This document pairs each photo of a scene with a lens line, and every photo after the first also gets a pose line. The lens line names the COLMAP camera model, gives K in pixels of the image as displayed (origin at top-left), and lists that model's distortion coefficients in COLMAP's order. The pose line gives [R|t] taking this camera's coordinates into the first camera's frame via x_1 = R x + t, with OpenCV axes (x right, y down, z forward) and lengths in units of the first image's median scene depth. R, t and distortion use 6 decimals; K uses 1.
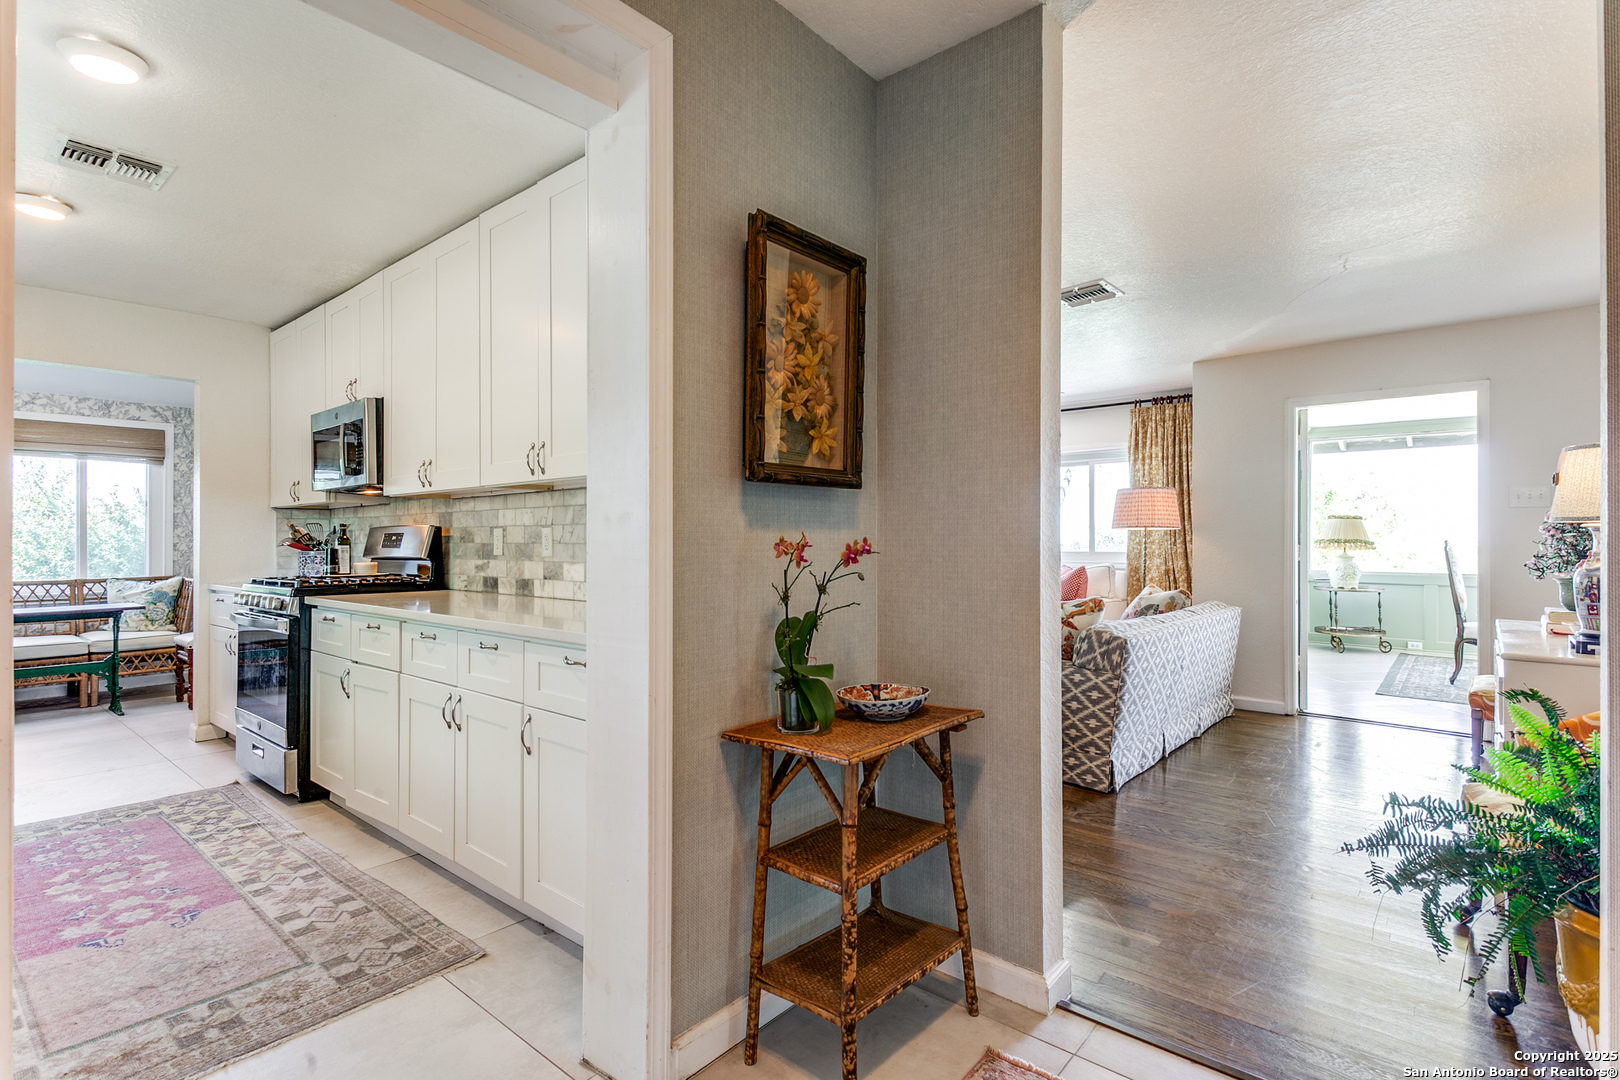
lens RADIAL K [[773.2, 0, 807.0], [0, 773.2, 537.3], [0, 0, 1]] dist [0.015655, -0.008453]
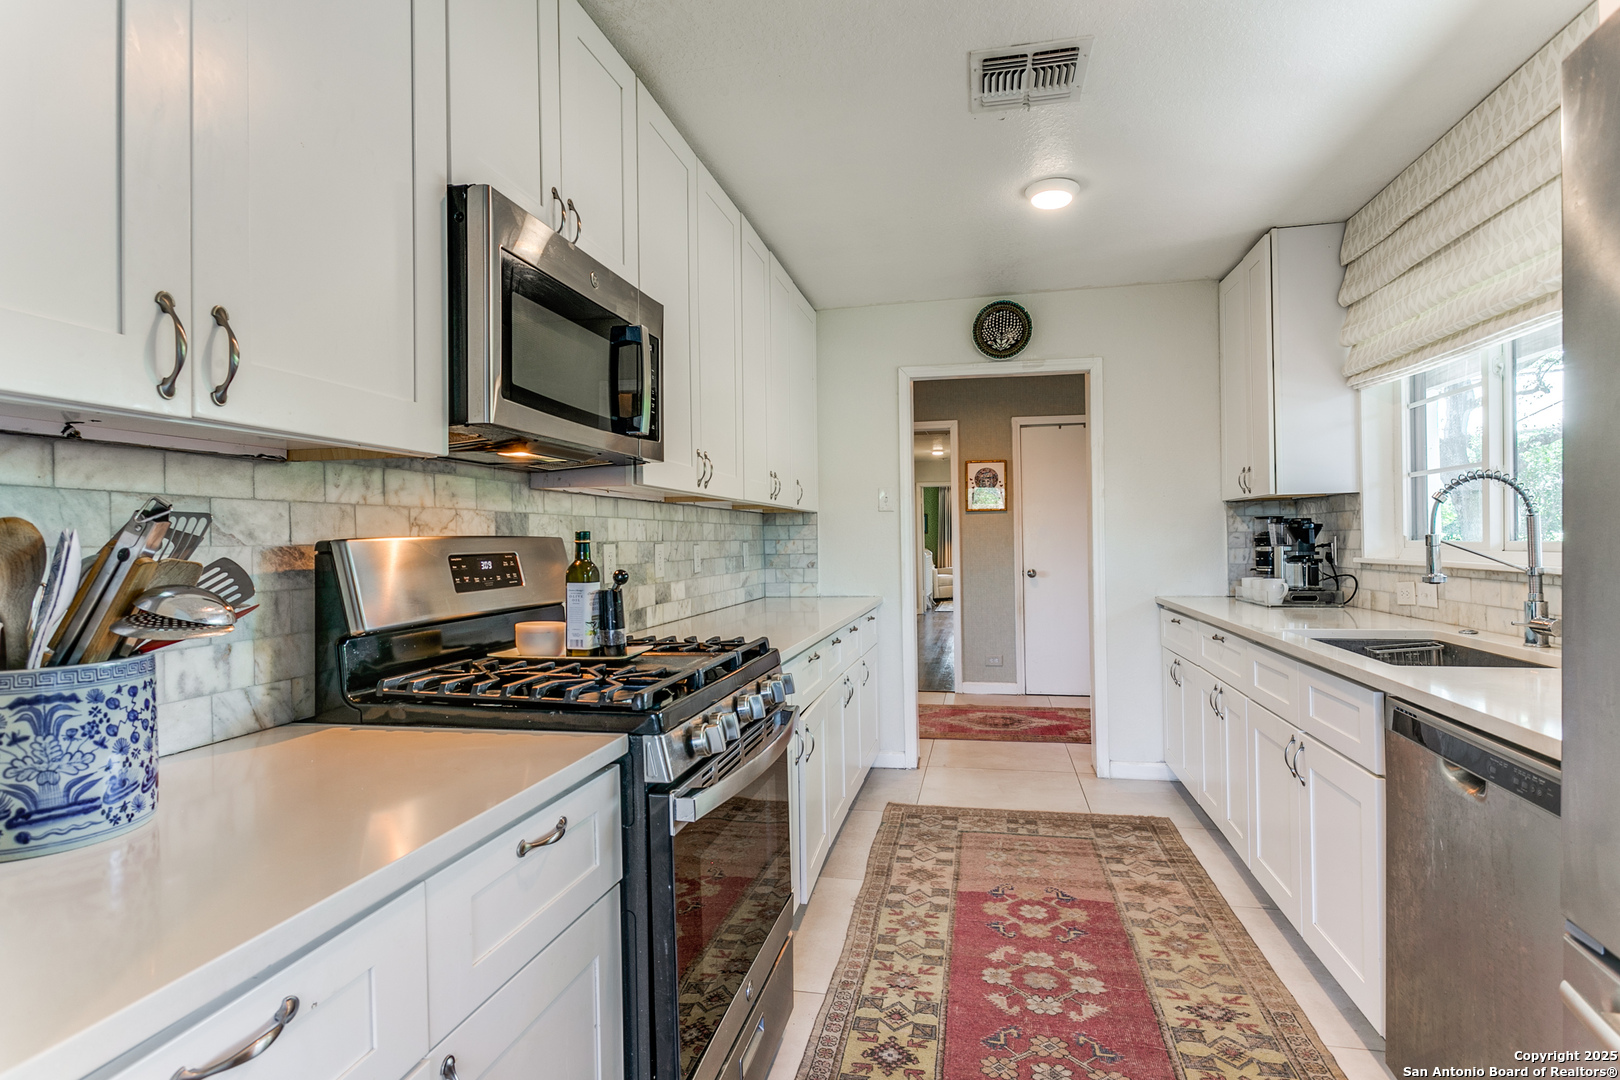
lens RADIAL K [[837.8, 0, 805.9], [0, 837.8, 540.3], [0, 0, 1]] dist [0.015134, -0.008226]
pose [[-0.474378, 0.009386, 0.880271, -1.148208], [0.010772, 0.999930, -0.004857, -0.009837], [-0.880255, 0.007179, -0.474446, 1.204322]]
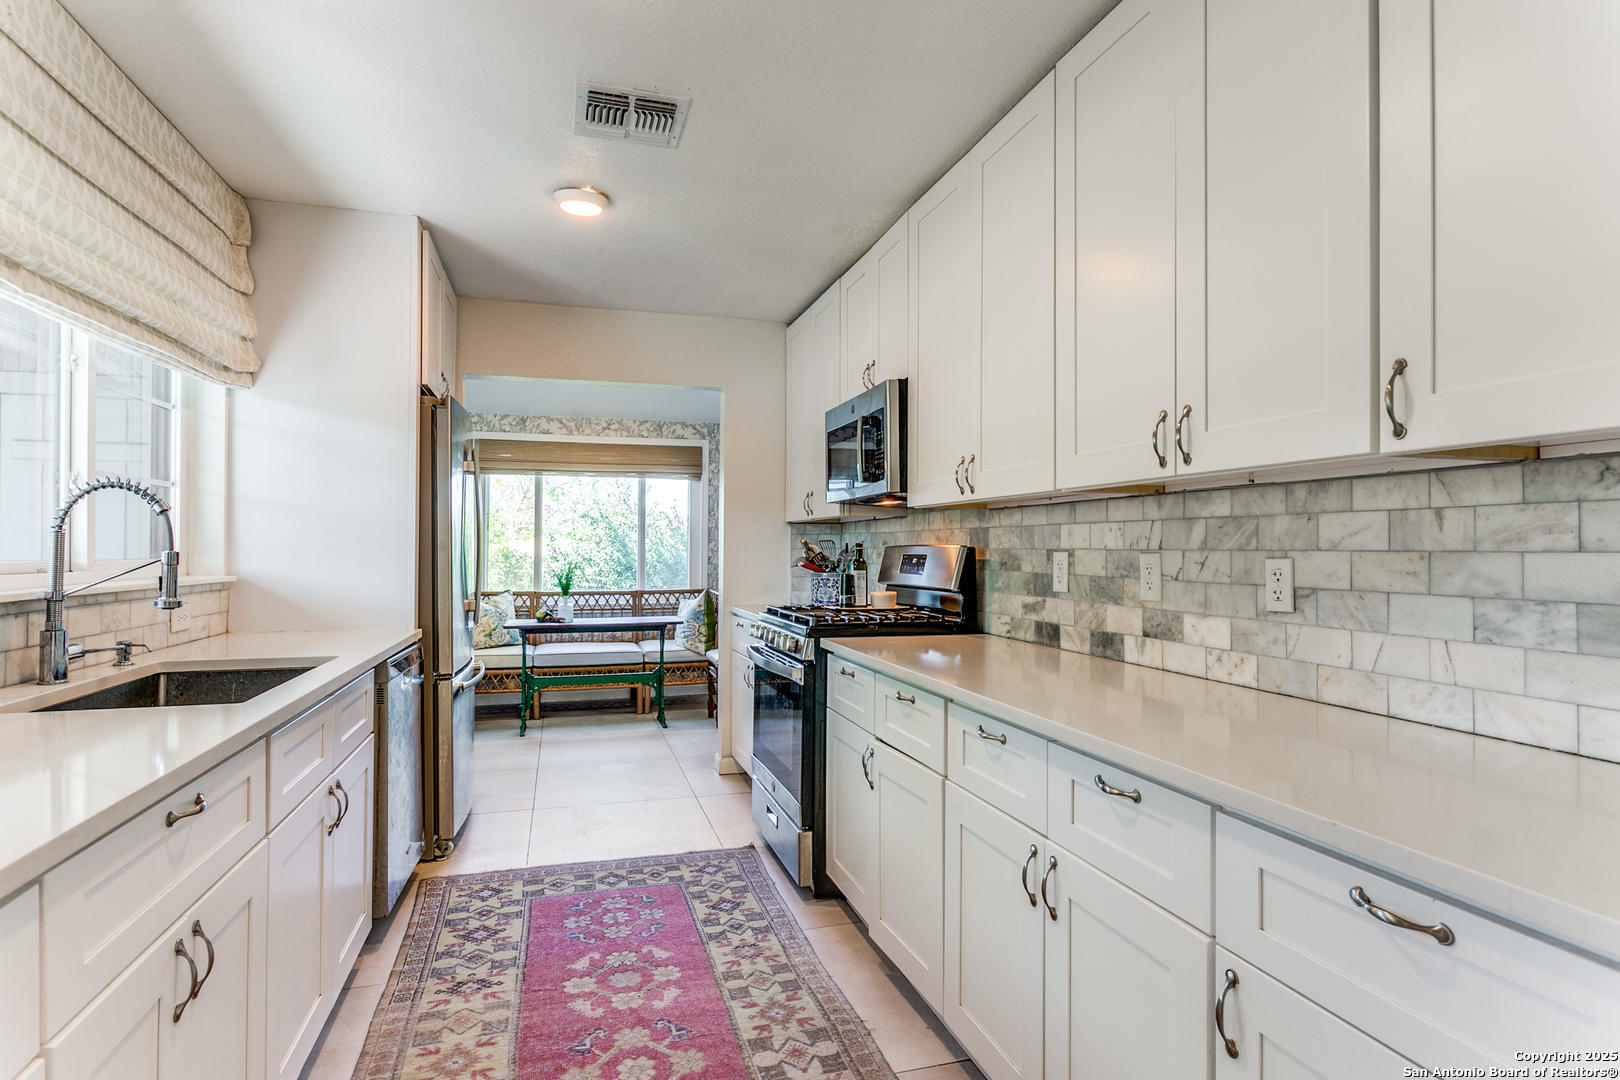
lens RADIAL K [[837.8, 0, 805.9], [0, 837.8, 540.3], [0, 0, 1]] dist [0.015134, -0.008226]
pose [[0.836116, 0.000501, -0.548553, -0.183326], [-0.003043, 0.999988, -0.003726, -0.018540], [0.548545, 0.004785, 0.836107, 0.267875]]
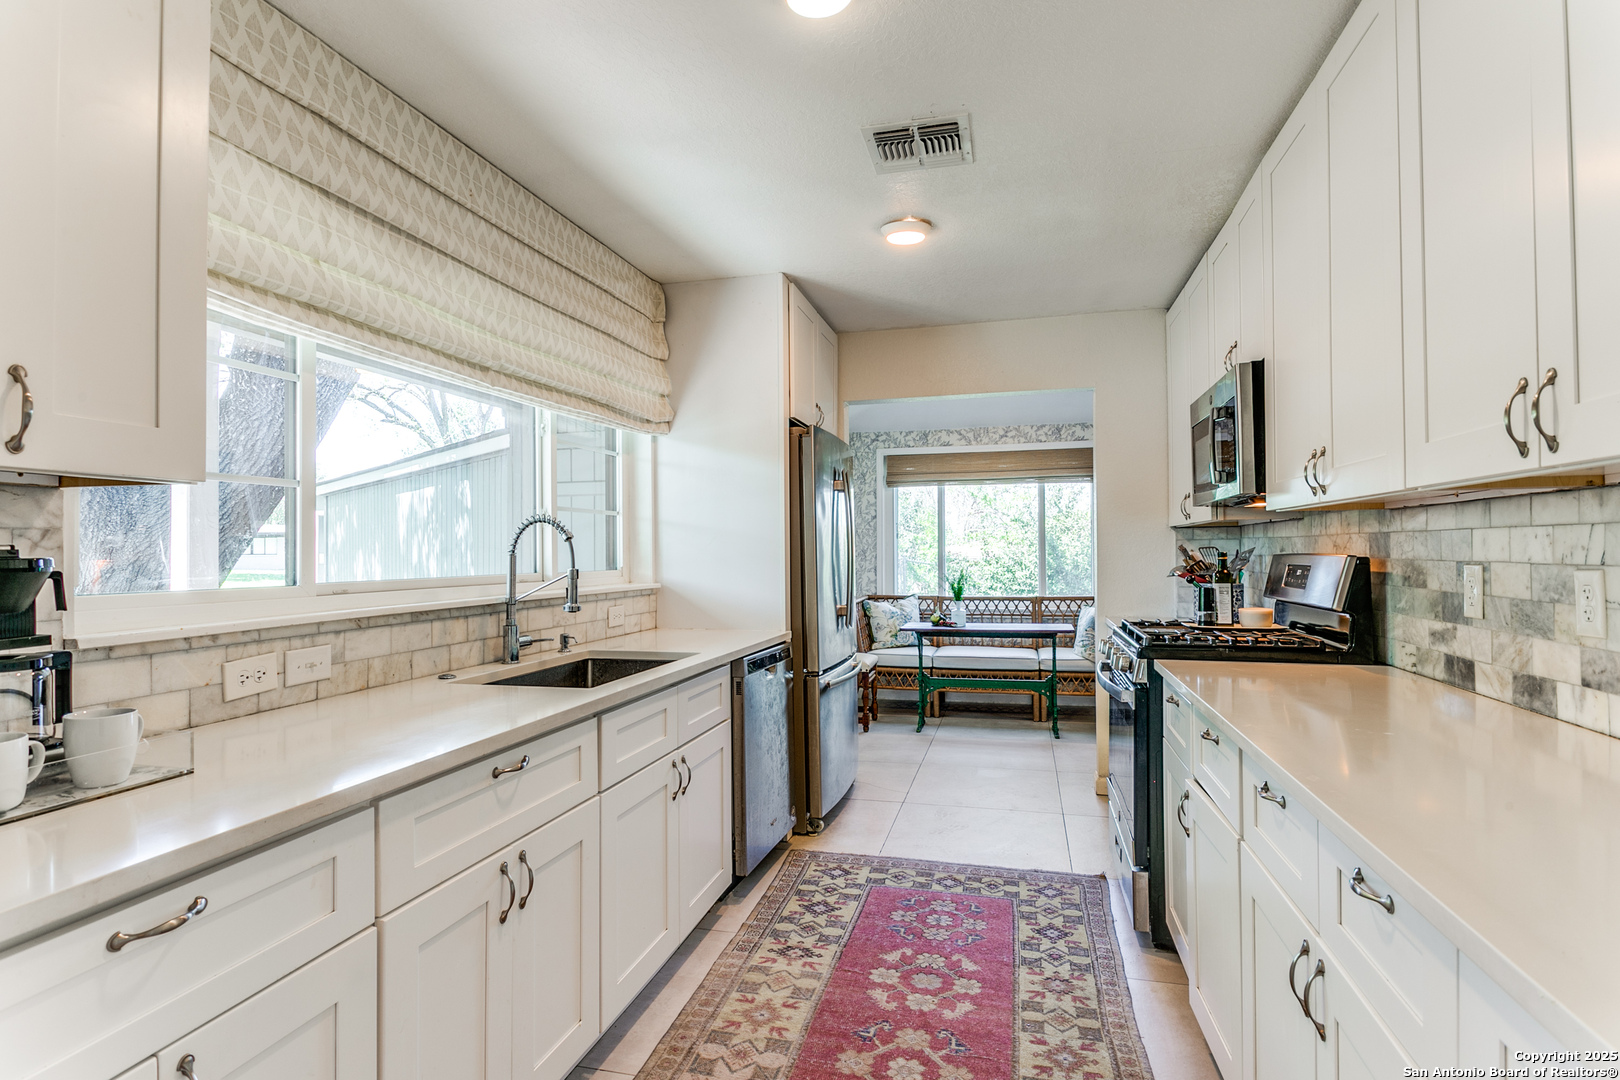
lens RADIAL K [[827.3, 0, 810.0], [0, 827.3, 540.0], [0, 0, 1]] dist [0.015965, -0.008786]
pose [[0.442966, -0.011974, -0.896459, -0.098864], [0.010784, 0.999910, -0.008027, -0.028698], [0.896474, -0.006112, 0.443055, 0.363829]]
